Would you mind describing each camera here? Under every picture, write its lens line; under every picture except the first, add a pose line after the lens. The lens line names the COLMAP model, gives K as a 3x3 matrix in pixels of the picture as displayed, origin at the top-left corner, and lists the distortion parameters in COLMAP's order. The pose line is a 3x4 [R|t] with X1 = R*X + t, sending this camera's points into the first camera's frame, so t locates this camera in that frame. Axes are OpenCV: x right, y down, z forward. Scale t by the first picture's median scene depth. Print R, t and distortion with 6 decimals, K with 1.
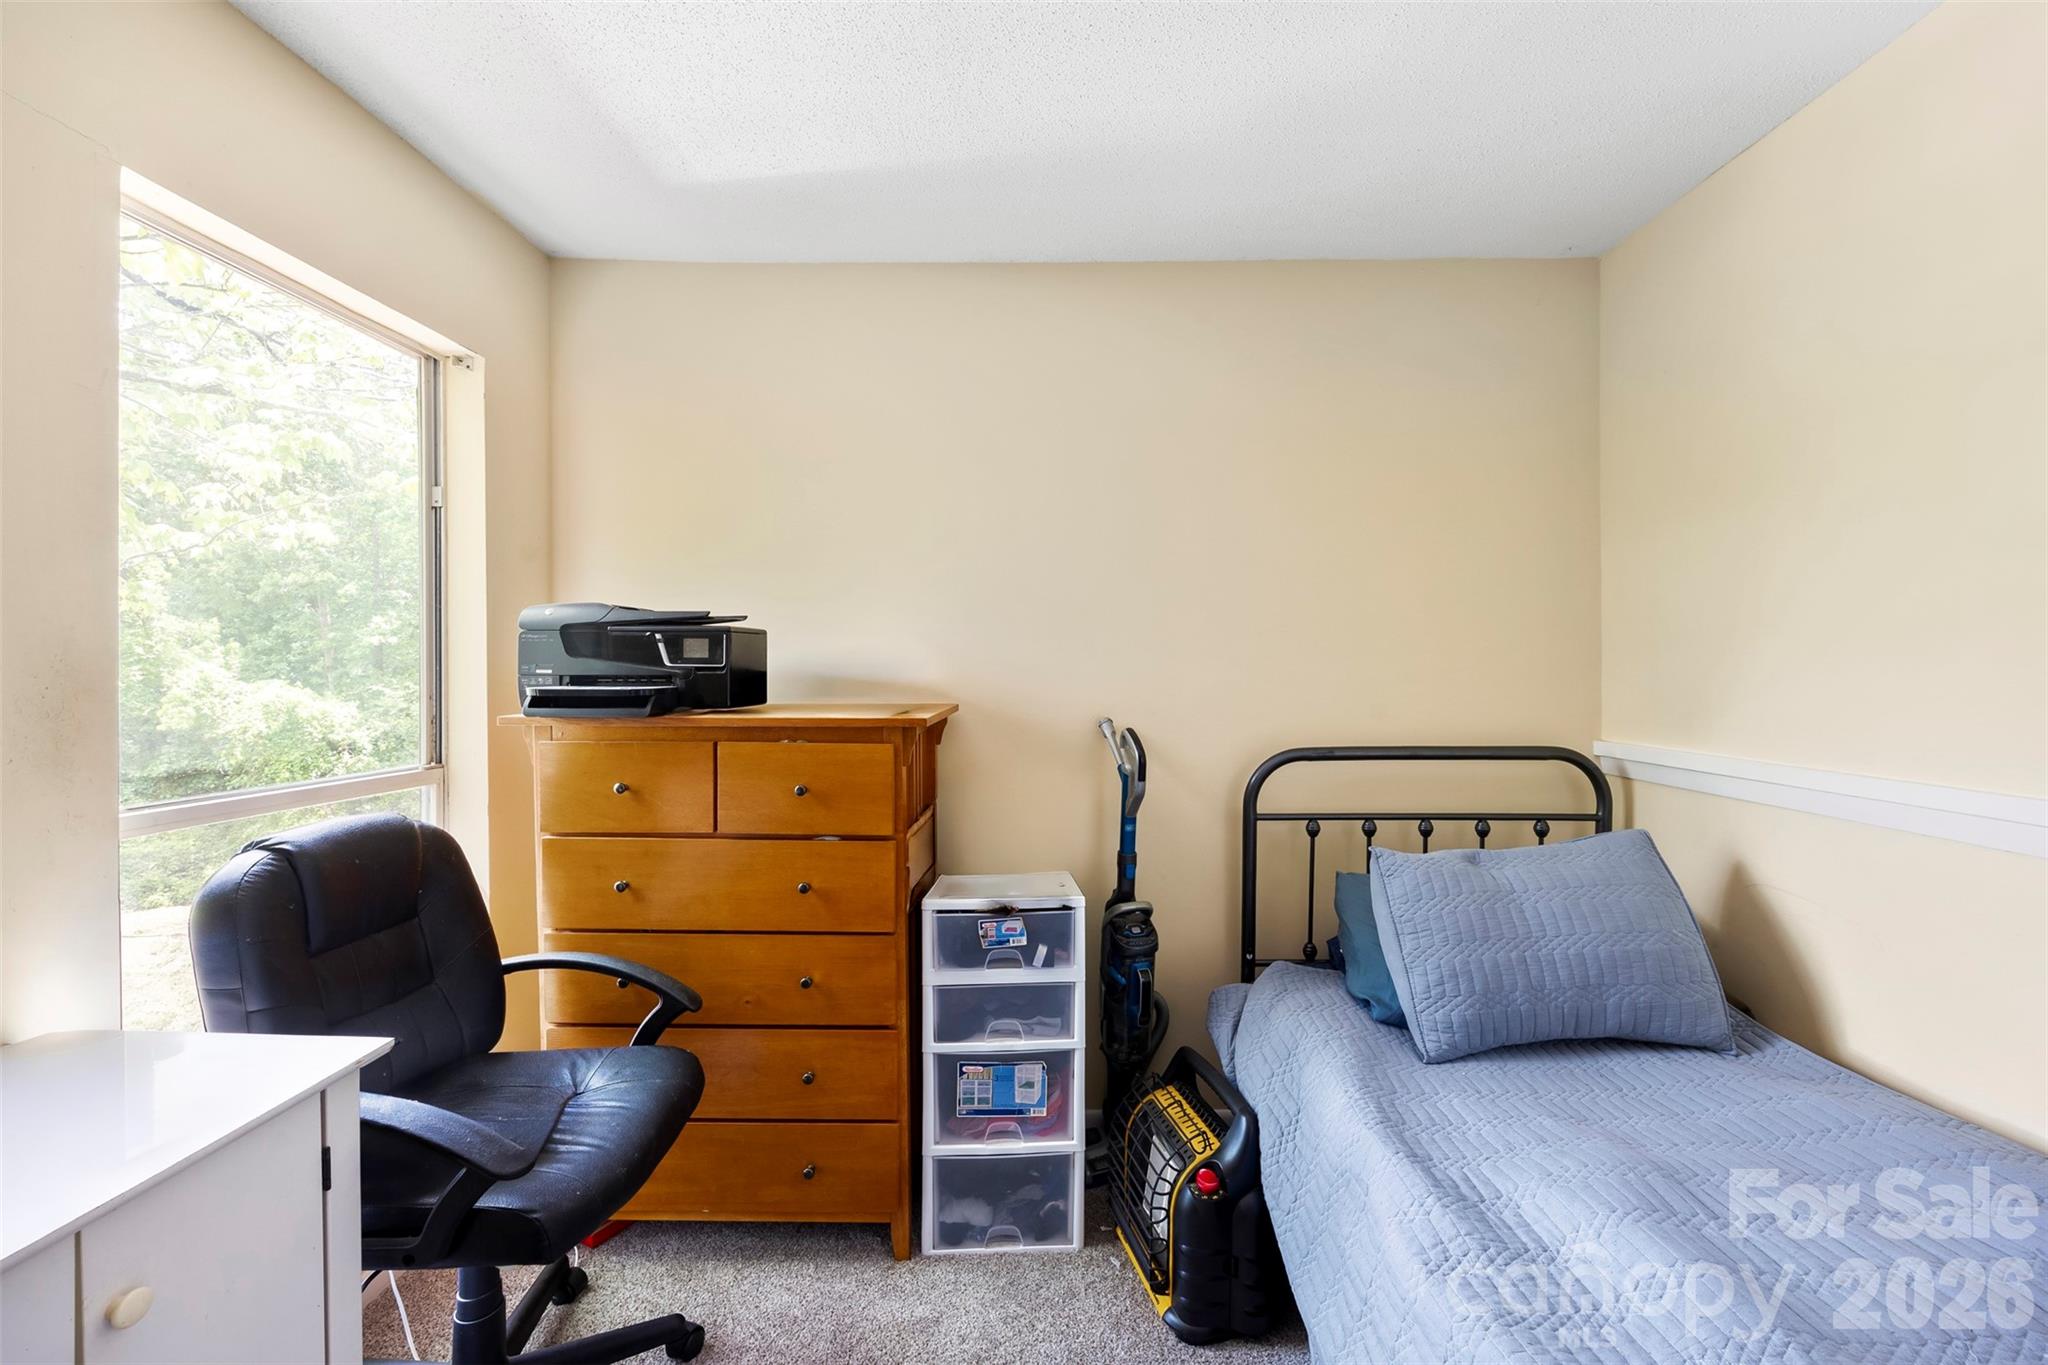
lens RADIAL K [[790.0, 0, 1032.2], [0, 790.0, 682.2], [0, 0, 1]] dist [-0.002825, 0.000111]
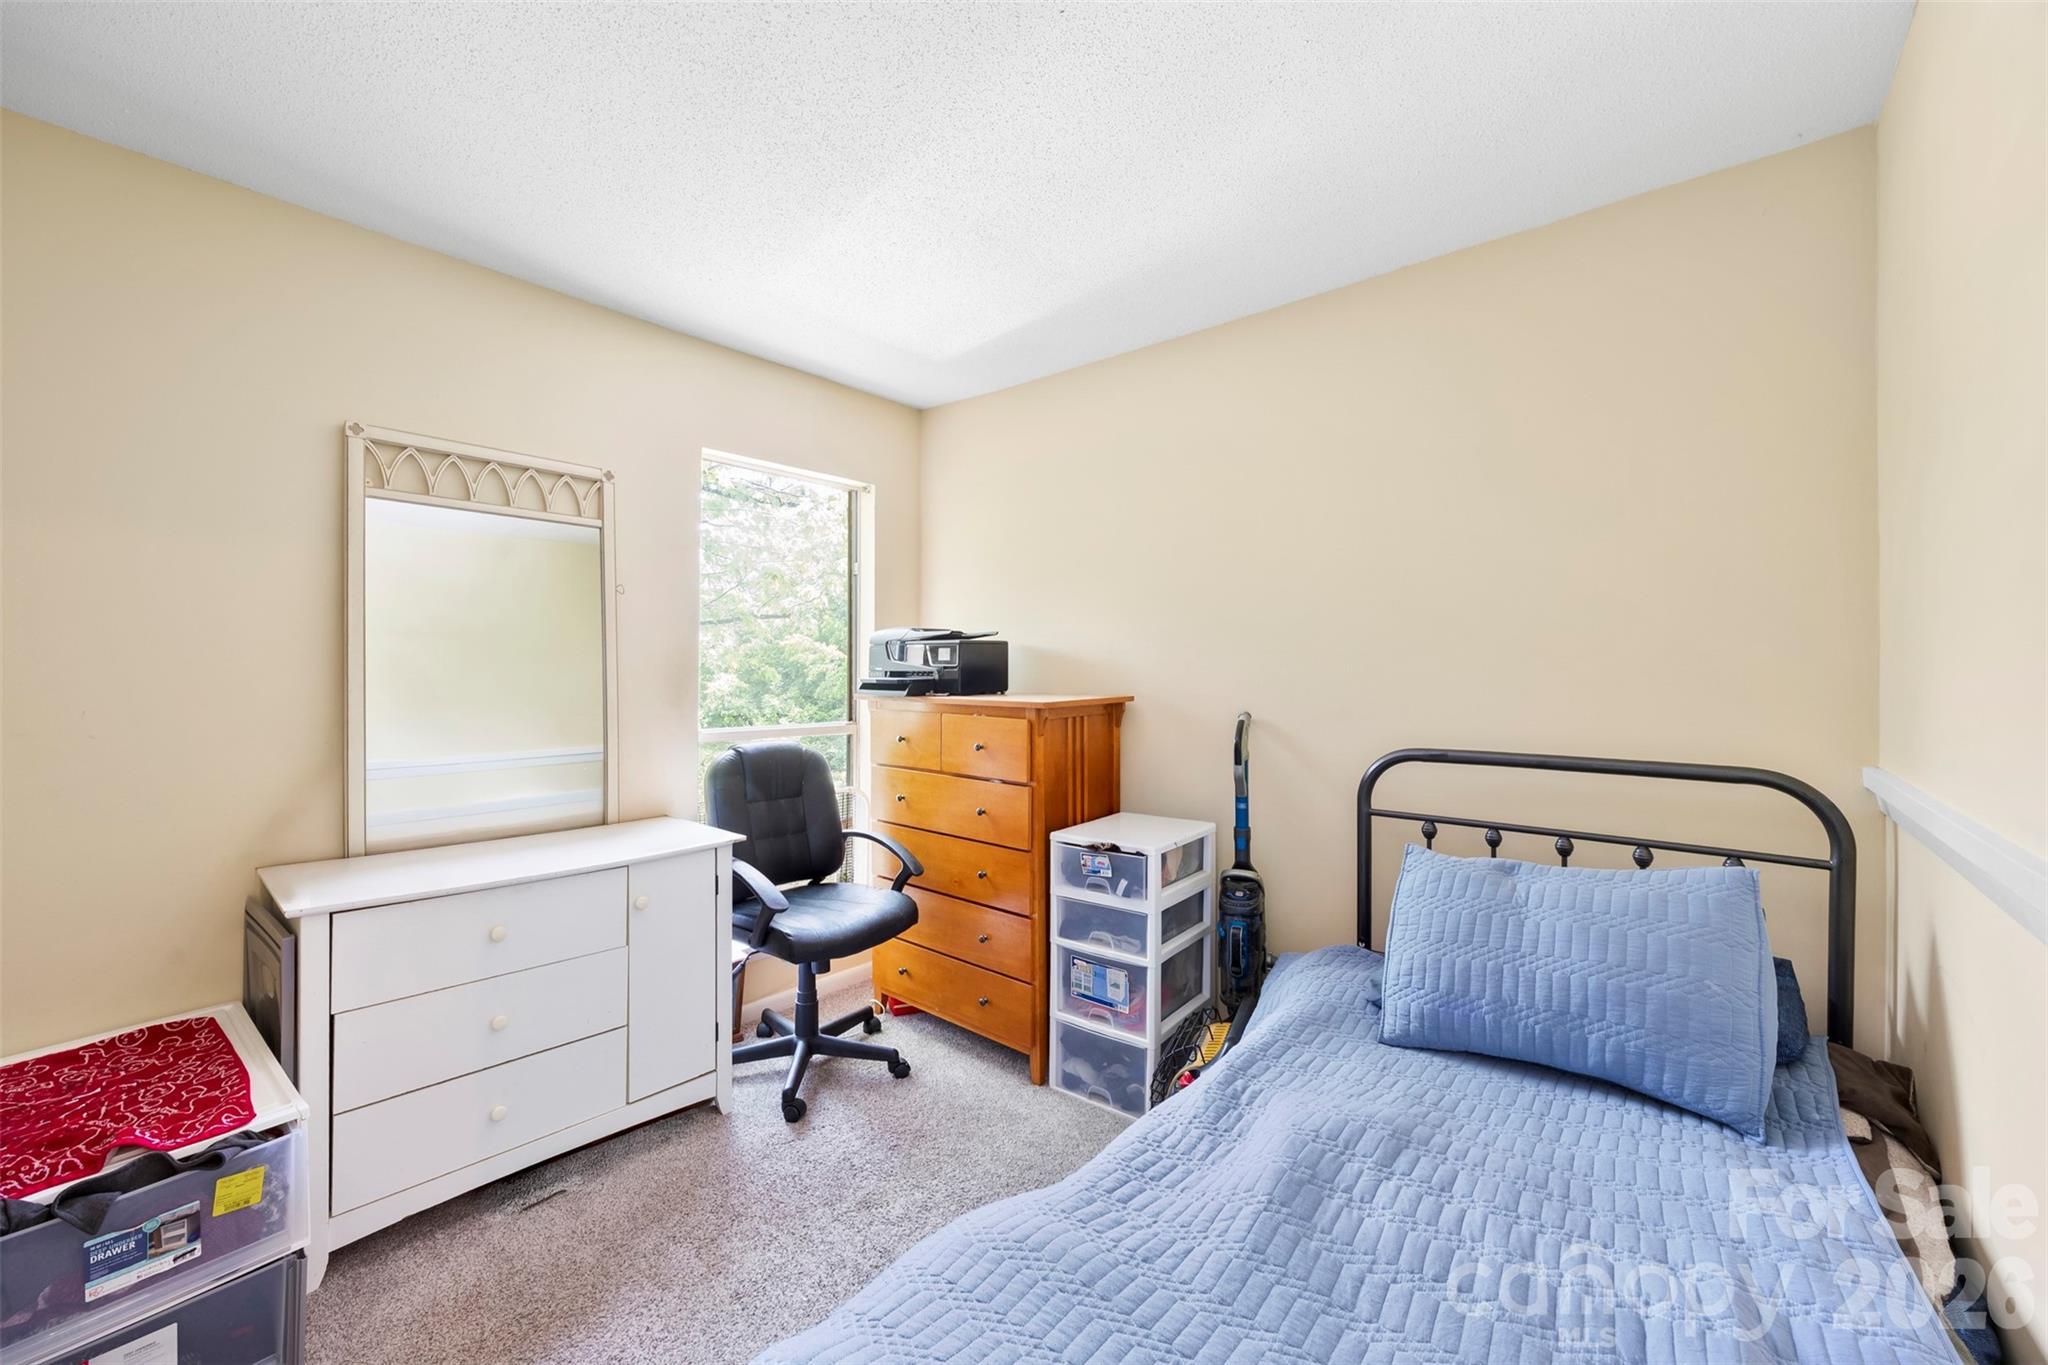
lens RADIAL K [[790.0, 0, 1007.6], [0, 790.0, 672.9], [0, 0, 1]] dist [-0.002825, 0.000111]
pose [[0.761009, 0.008684, -0.648684, 0.704040], [-0.013744, 0.999902, -0.002737, -0.003295], [0.648596, 0.010999, 0.761053, -0.120877]]
